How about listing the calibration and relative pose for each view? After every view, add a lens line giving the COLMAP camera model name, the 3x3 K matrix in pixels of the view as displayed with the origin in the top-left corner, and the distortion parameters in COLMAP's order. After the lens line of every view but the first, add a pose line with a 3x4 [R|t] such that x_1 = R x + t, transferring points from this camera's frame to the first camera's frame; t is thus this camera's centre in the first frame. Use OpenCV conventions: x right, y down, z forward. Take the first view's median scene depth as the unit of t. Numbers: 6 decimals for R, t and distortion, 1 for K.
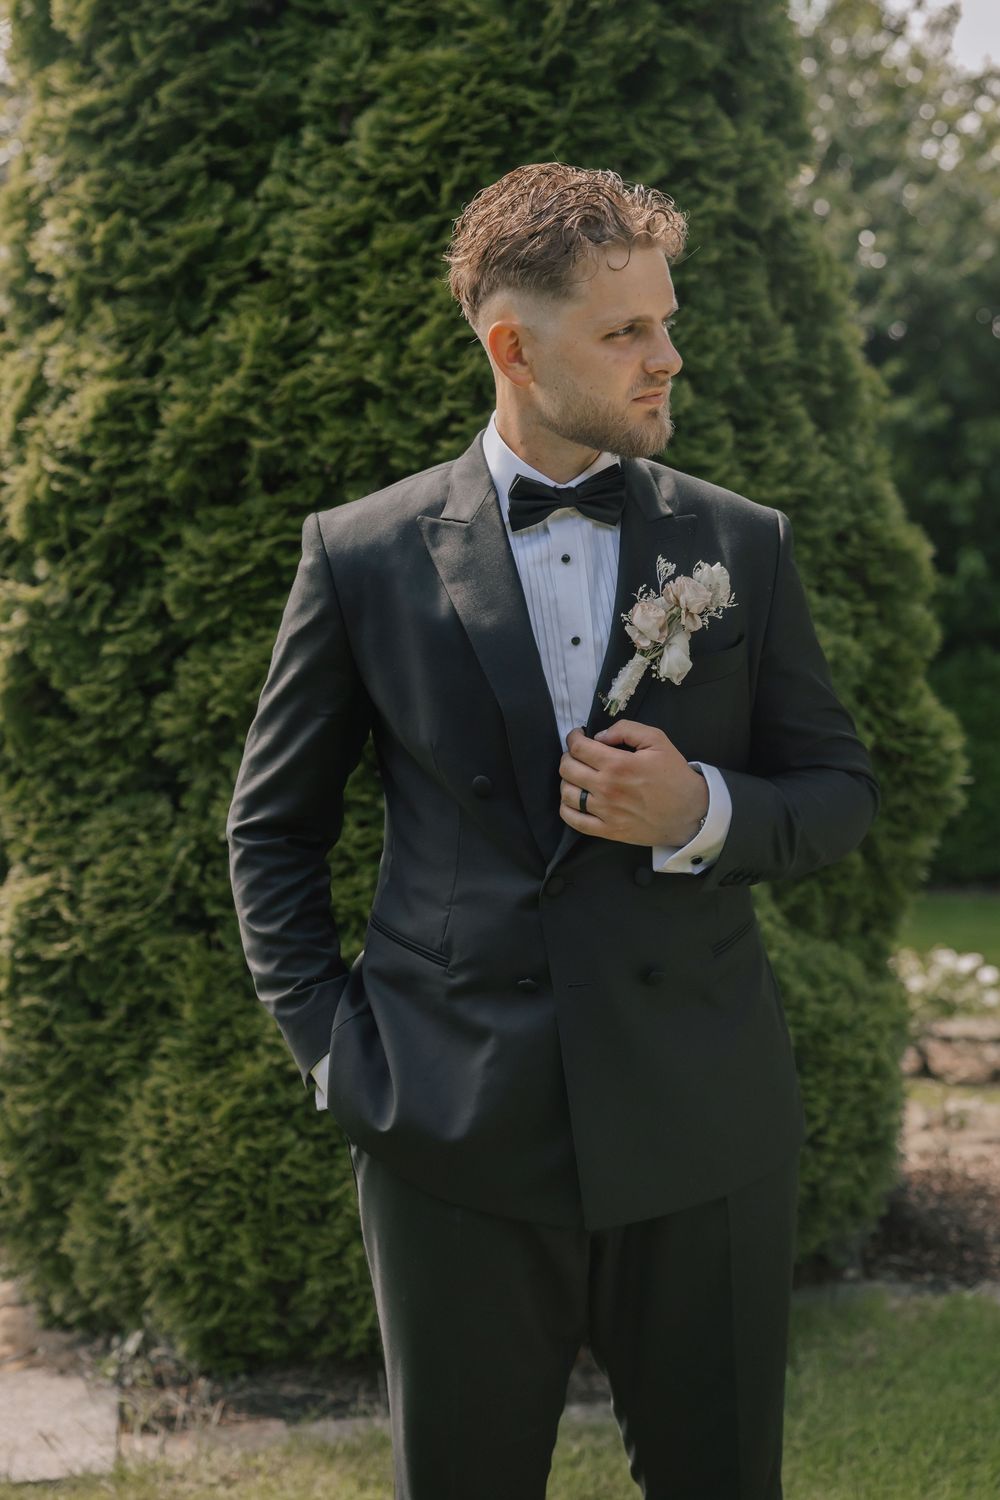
lens RADIAL K [[2503.4, 0, 499.4], [0, 2503.4, 776.5], [0, 0, 1]] dist [0.031903, 0.000000]
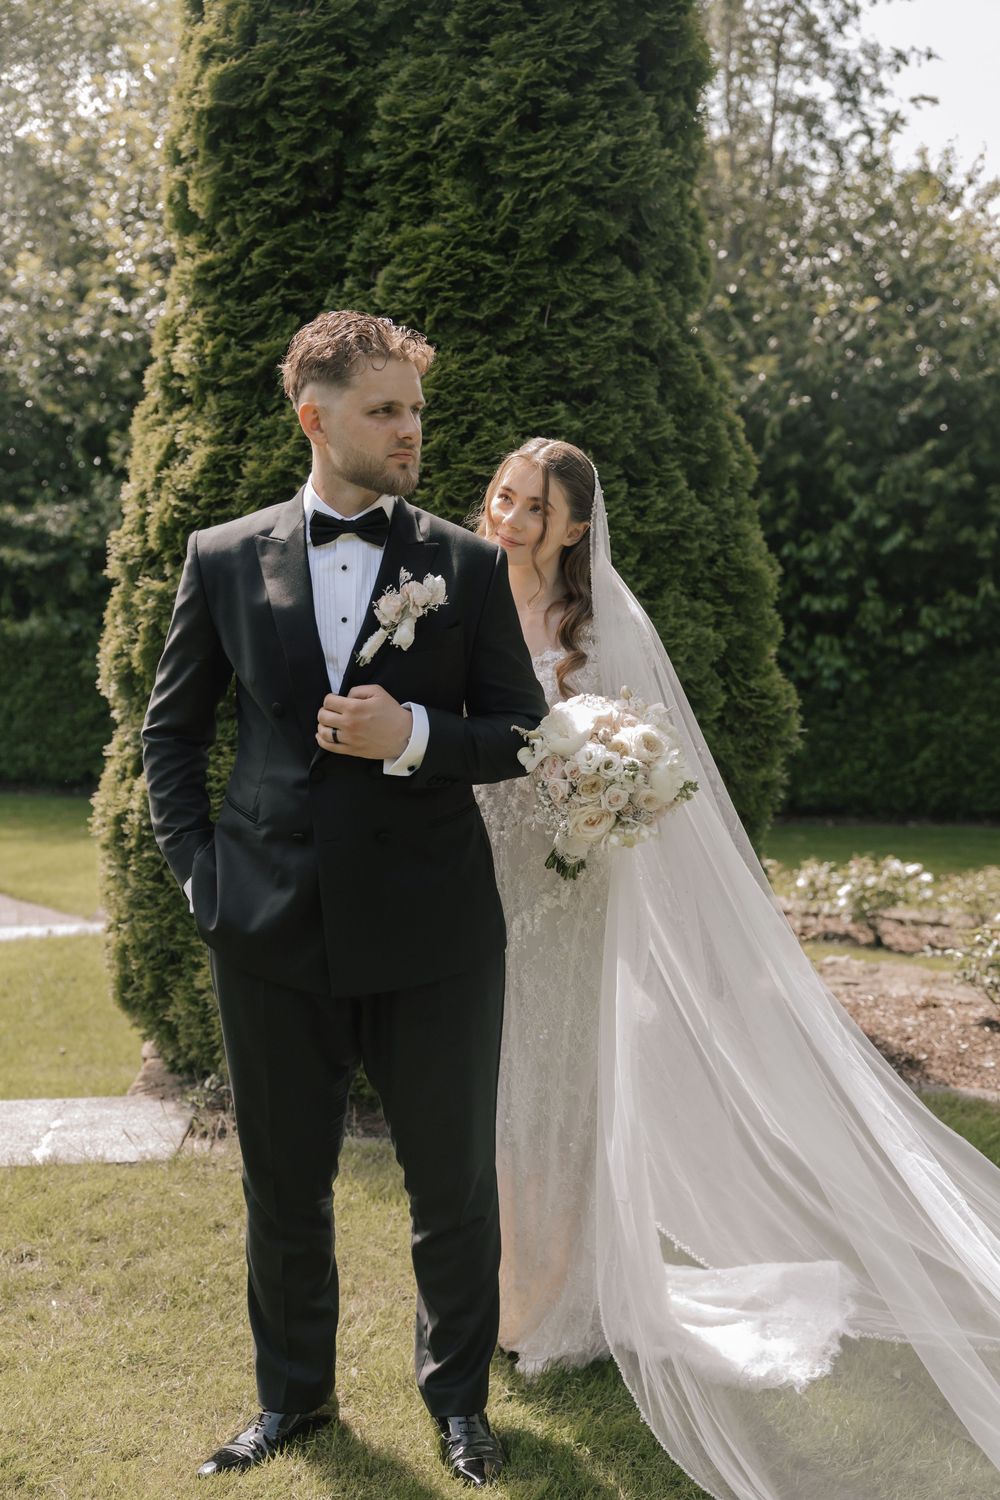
lens RADIAL K [[1782.3, 0, 490.6], [0, 1782.3, 763.9], [0, 0, 1]] dist [0.008254, 0.000000]
pose [[0.993534, 0.033845, -0.108371, 0.133447], [-0.031767, 0.999278, 0.020840, 0.005765], [0.108998, -0.017262, 0.993892, -0.051071]]
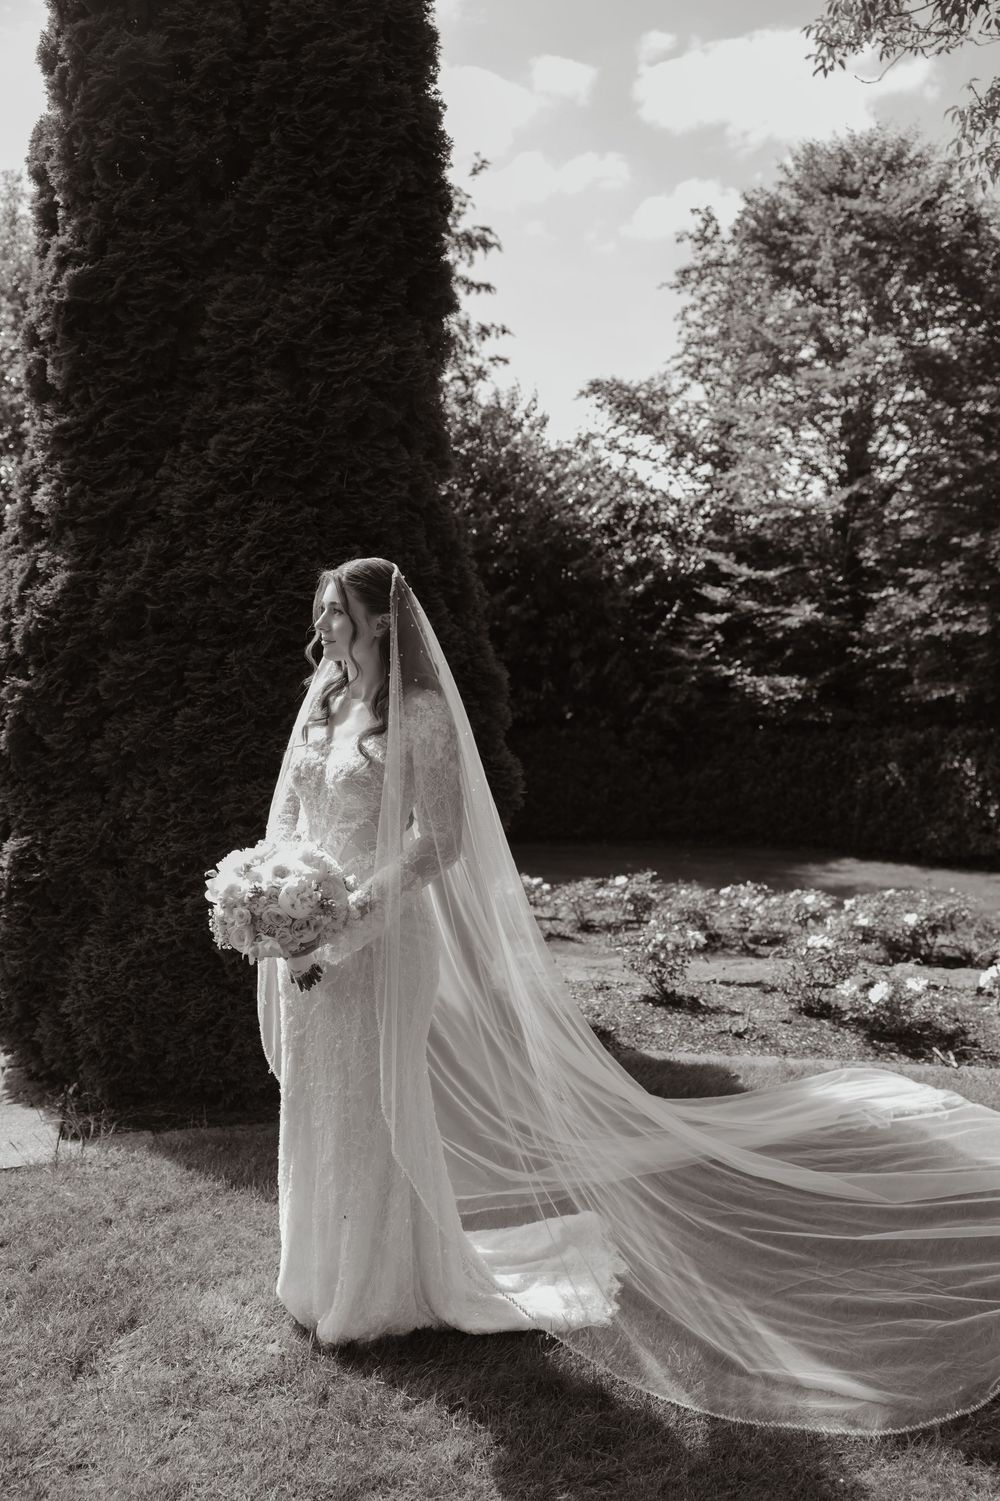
lens RADIAL K [[1221.2, 0, 493.8], [0, 1221.2, 764.9], [0, 0, 1]] dist [-0.017692, 0.023656]
pose [[0.990119, 0.019905, 0.138807, 0.032749], [-0.017703, 0.999697, -0.017081, -0.003773], [-0.139105, 0.014454, 0.990172, 0.061241]]
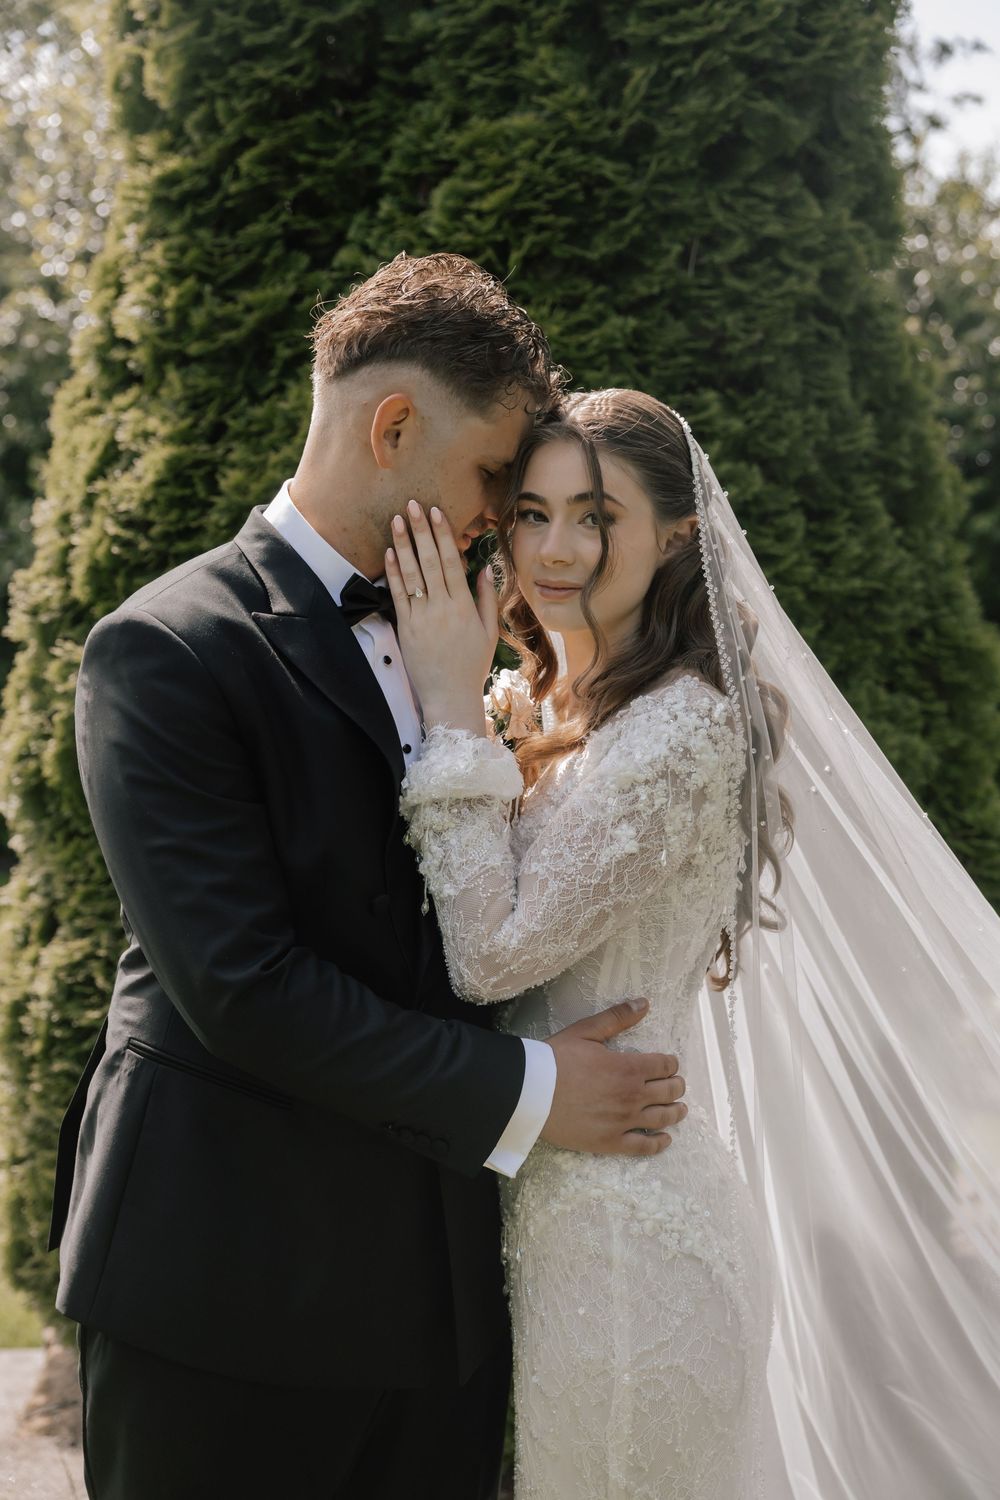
lens RADIAL K [[1935.6, 0, 498.2], [0, 1935.6, 765.8], [0, 0, 1]] dist [0.017827, 0.000000]
pose [[0.995556, 0.048376, -0.080799, 0.040577], [-0.049548, 0.998693, -0.012558, -0.027994], [0.080086, 0.016505, 0.996651, 0.247701]]
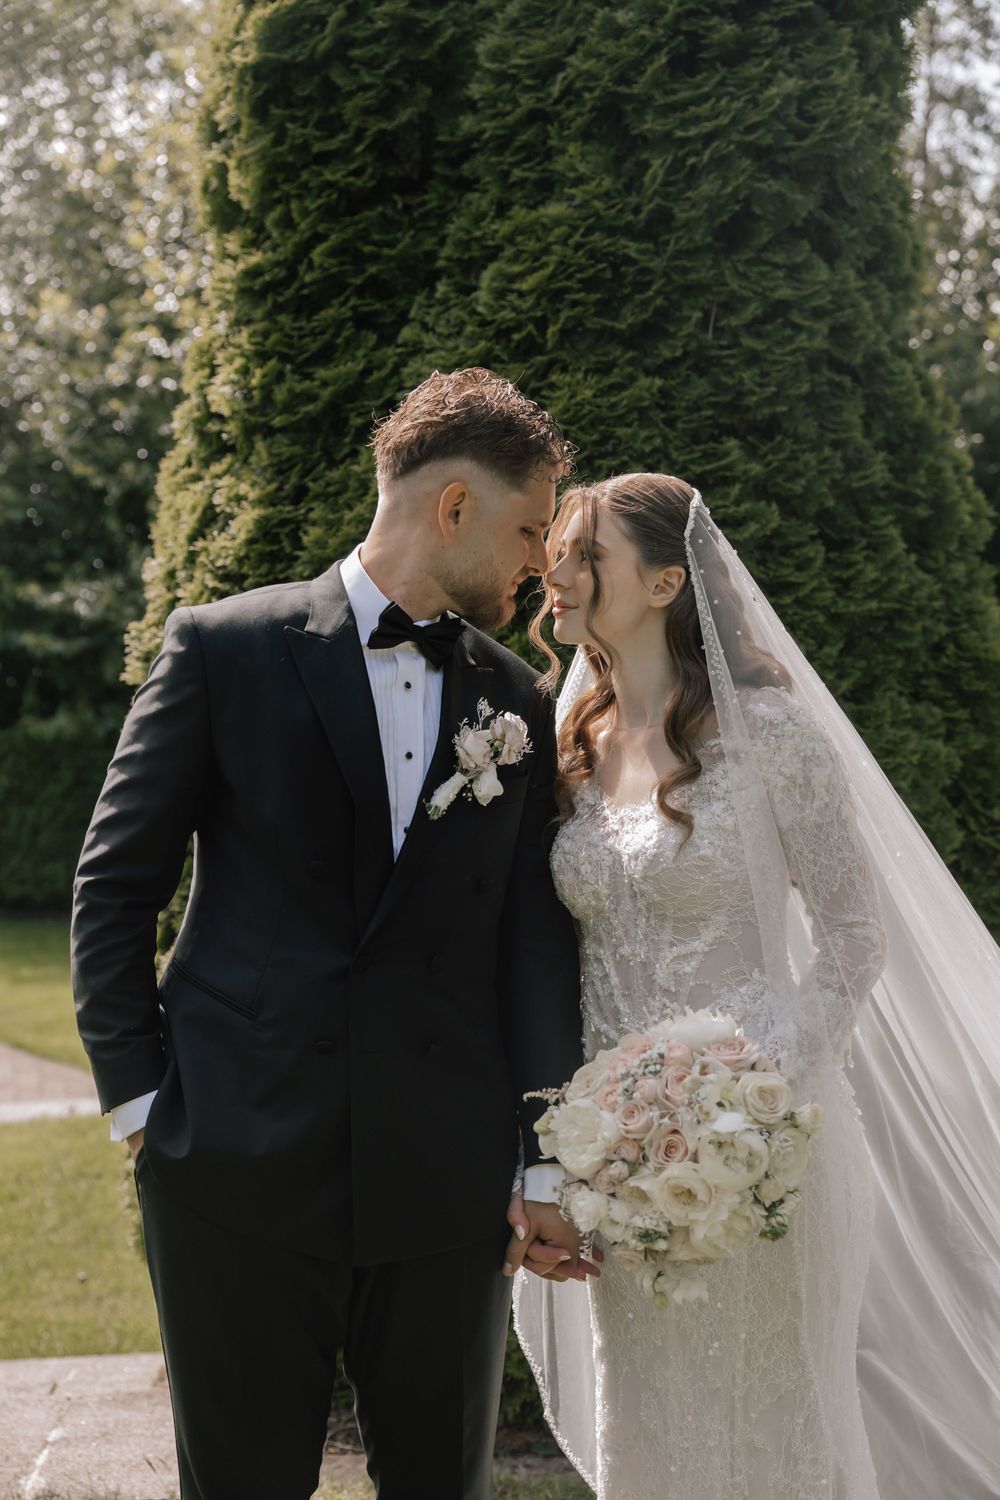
lens RADIAL K [[2068.1, 0, 494.2], [0, 2068.1, 770.9], [0, 0, 1]] dist [0.016553, 0.000000]
pose [[0.987461, 0.013773, -0.157263, 0.095035], [-0.018125, 0.999490, -0.026275, -0.017122], [0.156821, 0.028795, 0.987207, 0.102794]]
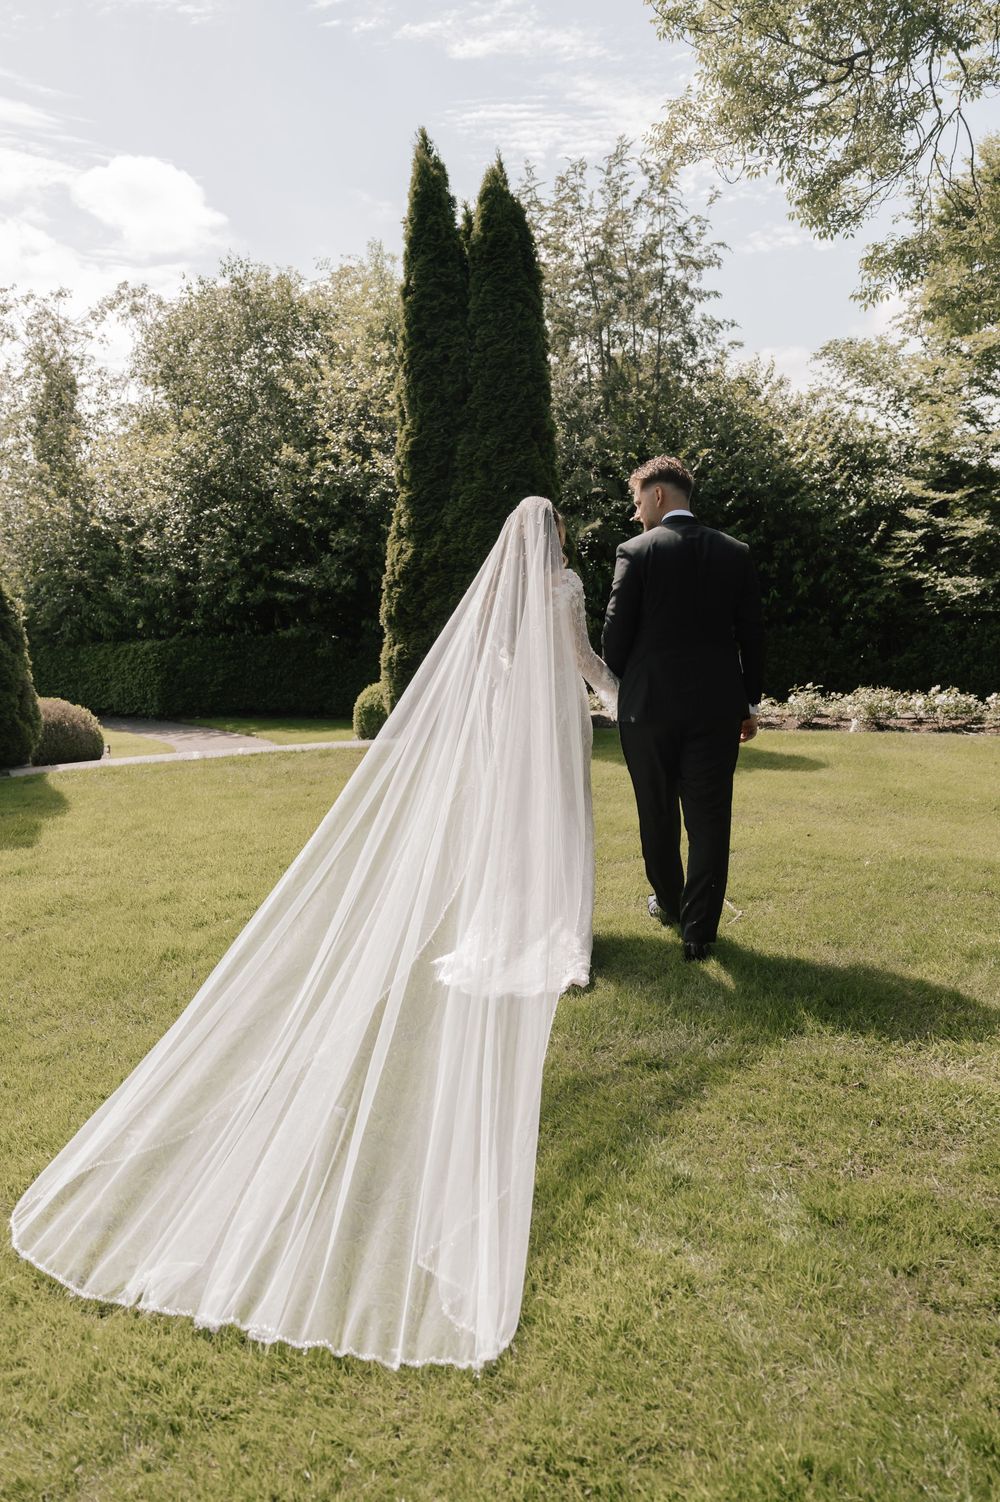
lens RADIAL K [[1098.1, 0, 499.7], [0, 1098.1, 764.3], [0, 0, 1]] dist [-0.011256, -0.001965]
pose [[0.989391, 0.005554, -0.145174, 0.357131], [0.003330, 0.998140, 0.060878, 0.152301], [0.145242, -0.060715, 0.987531, -1.262210]]
